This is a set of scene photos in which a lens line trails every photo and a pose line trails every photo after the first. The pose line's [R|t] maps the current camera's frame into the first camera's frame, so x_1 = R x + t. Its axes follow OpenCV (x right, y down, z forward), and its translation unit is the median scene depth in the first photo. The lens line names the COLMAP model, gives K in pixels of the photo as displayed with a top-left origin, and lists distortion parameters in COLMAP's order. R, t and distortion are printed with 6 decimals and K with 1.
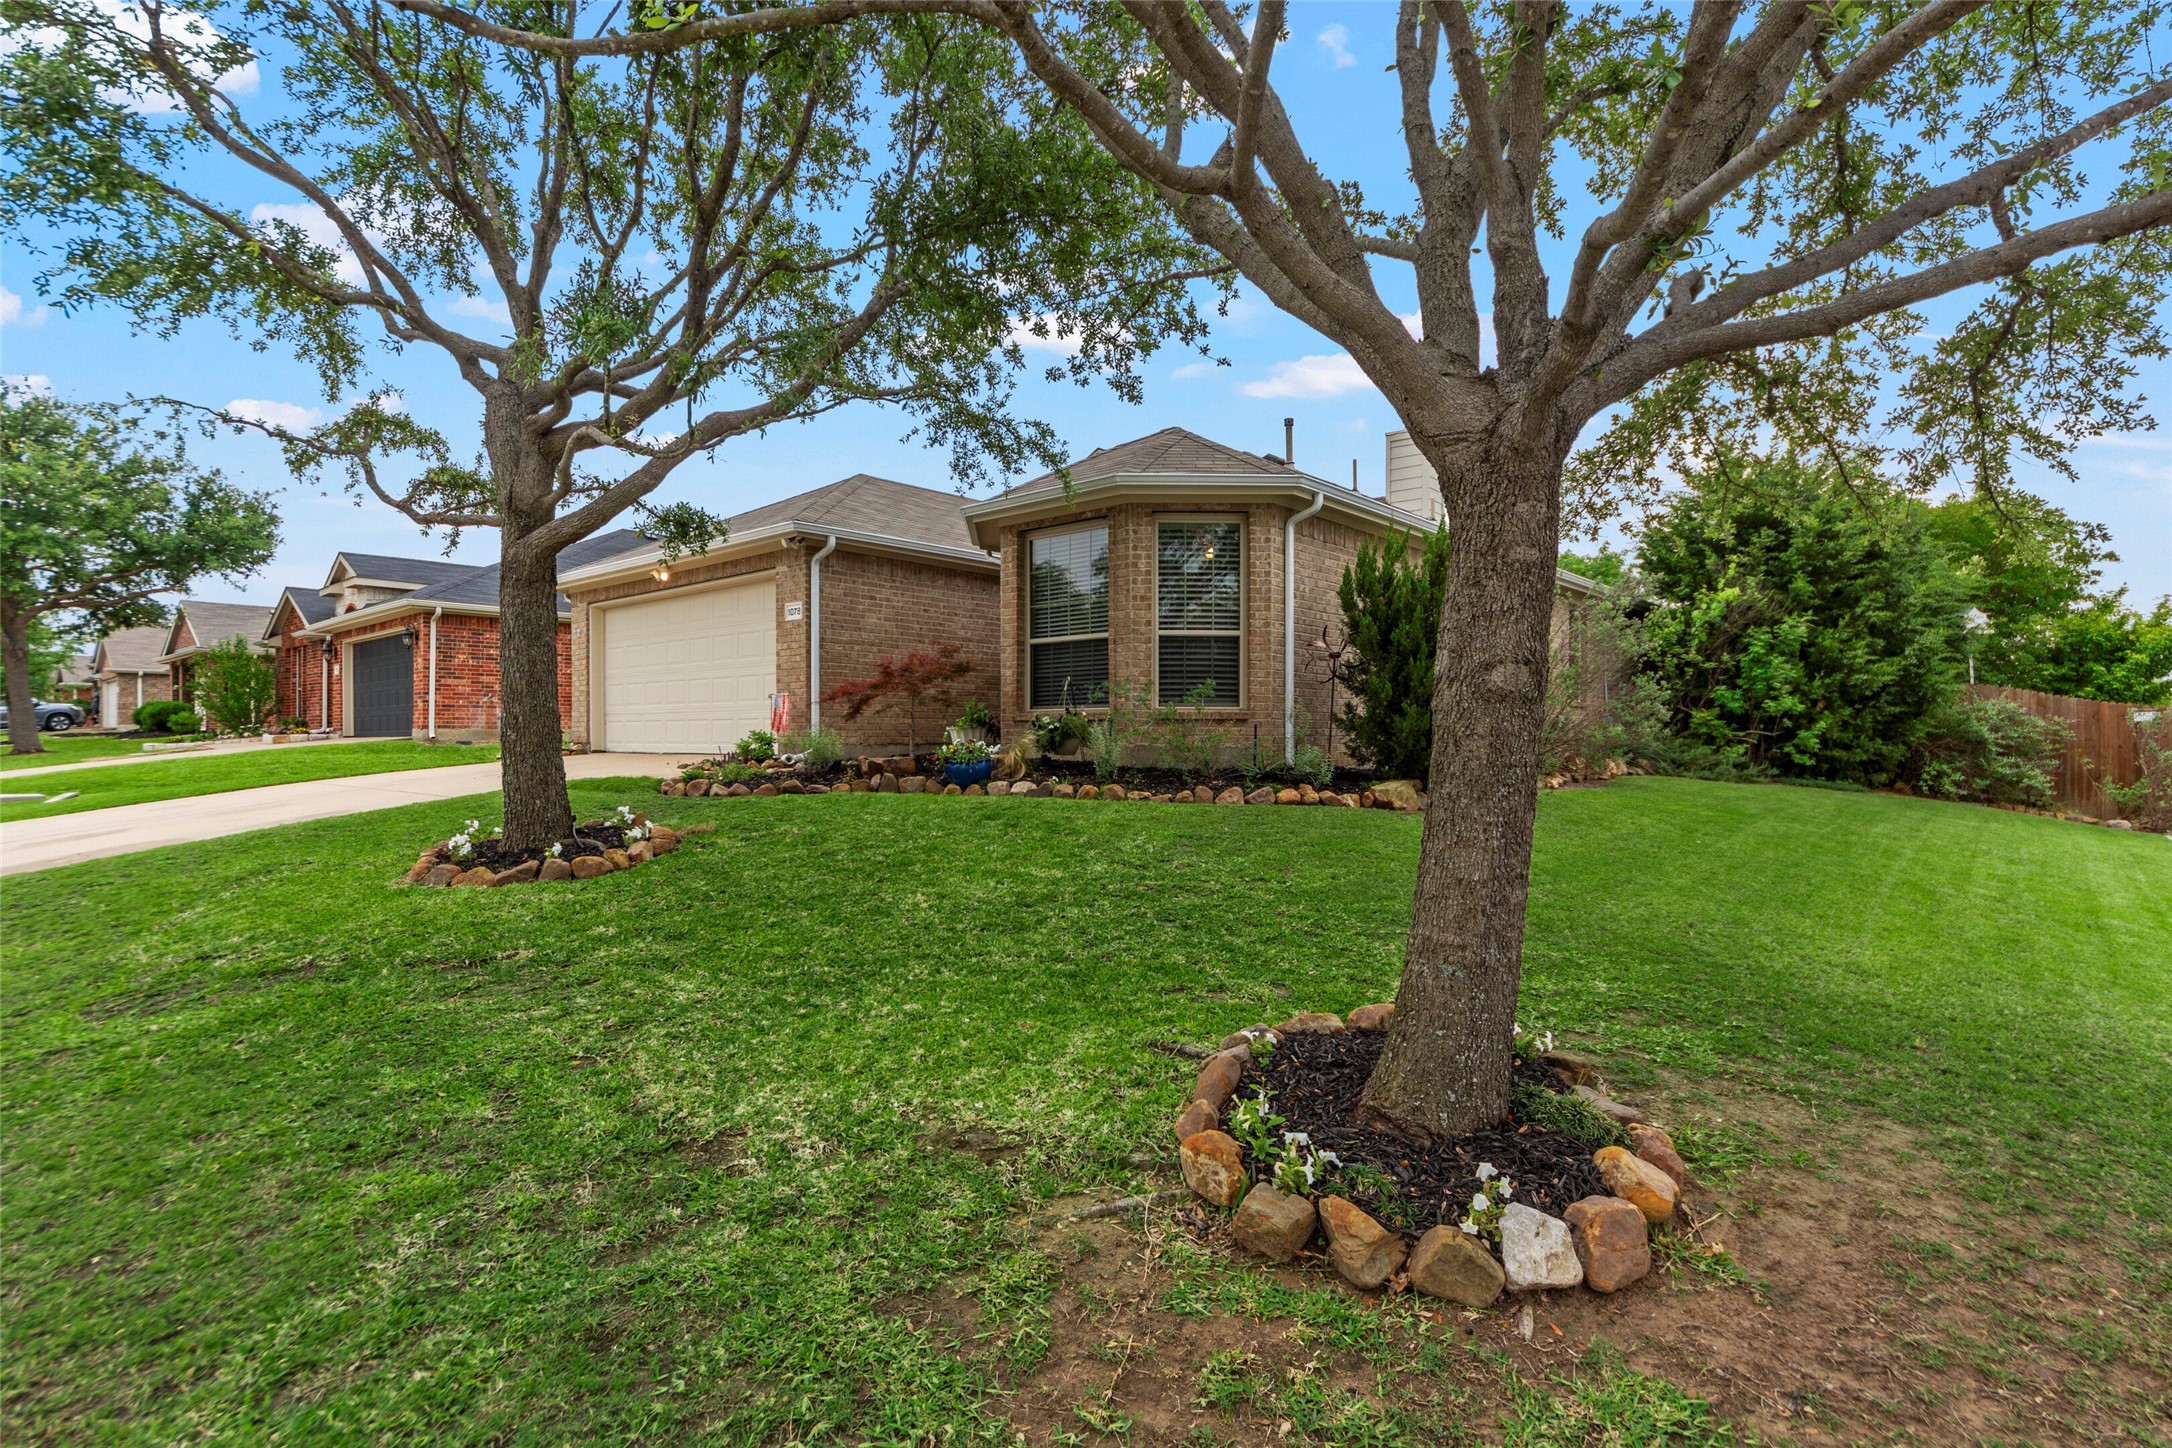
lens RADIAL K [[1077.8, 0, 1093.6], [0, 1077.8, 725.7], [0, 0, 1]] dist [0.003138, -0.002822]
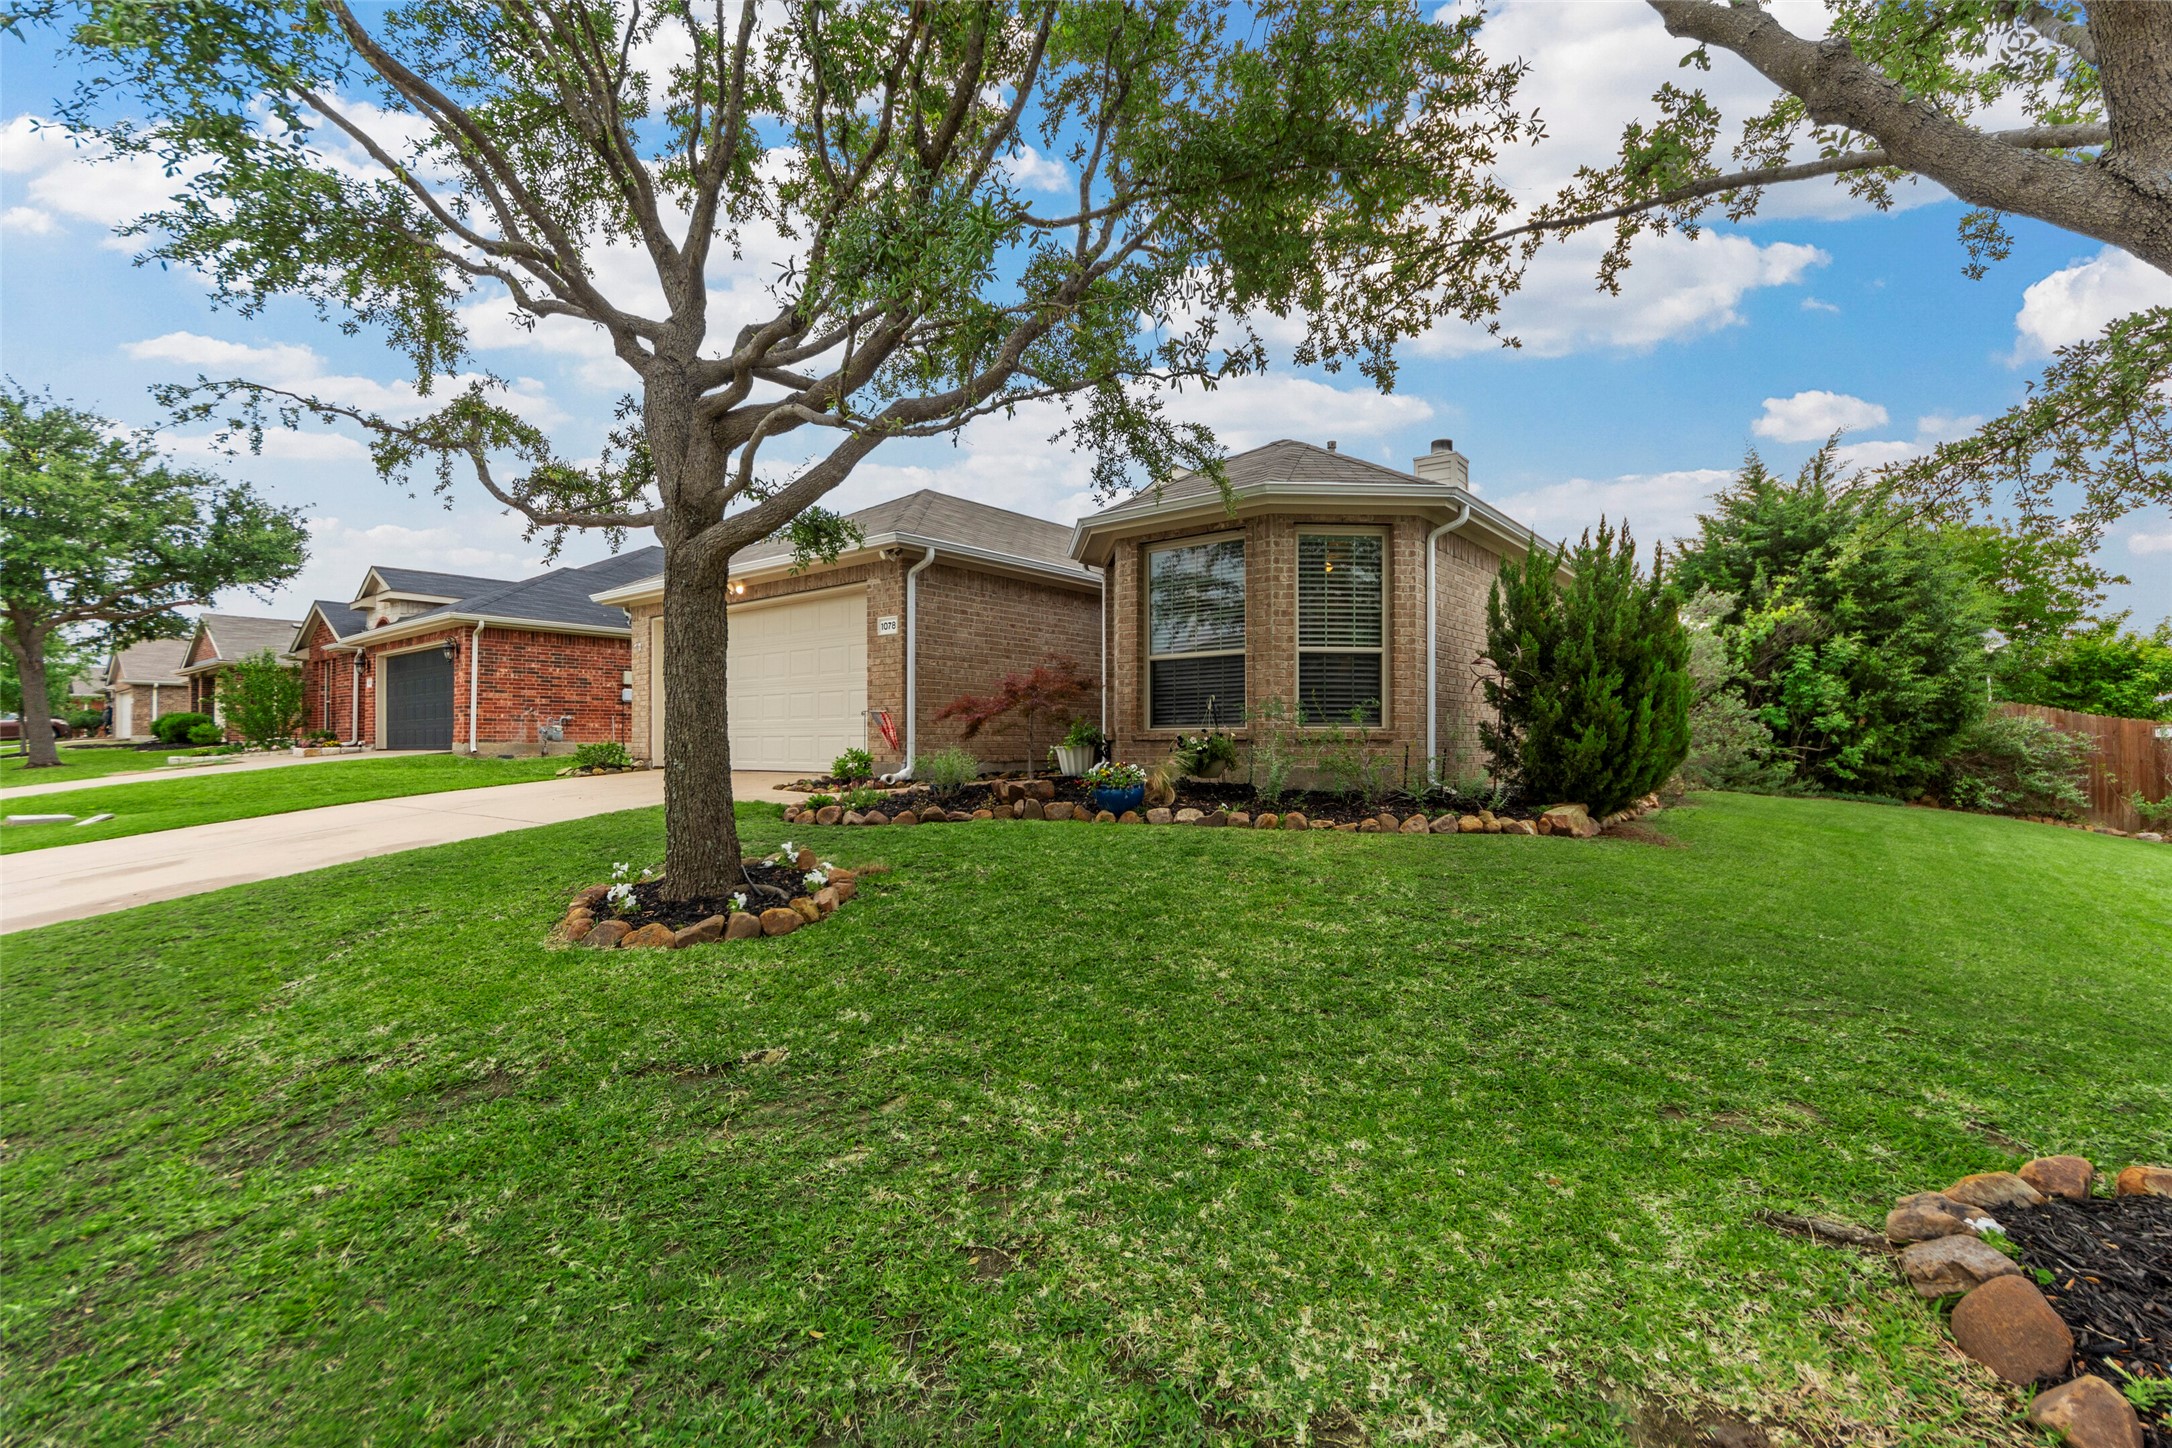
lens RADIAL K [[980.9, 0, 1083.3], [0, 980.9, 722.7], [0, 0, 1]] dist [0.002986, 0.000529]
pose [[0.999229, 0.000703, 0.039249, -0.175663], [-0.000270, 0.999939, -0.011031, -0.012025], [-0.039255, 0.011012, 0.999169, 0.144540]]
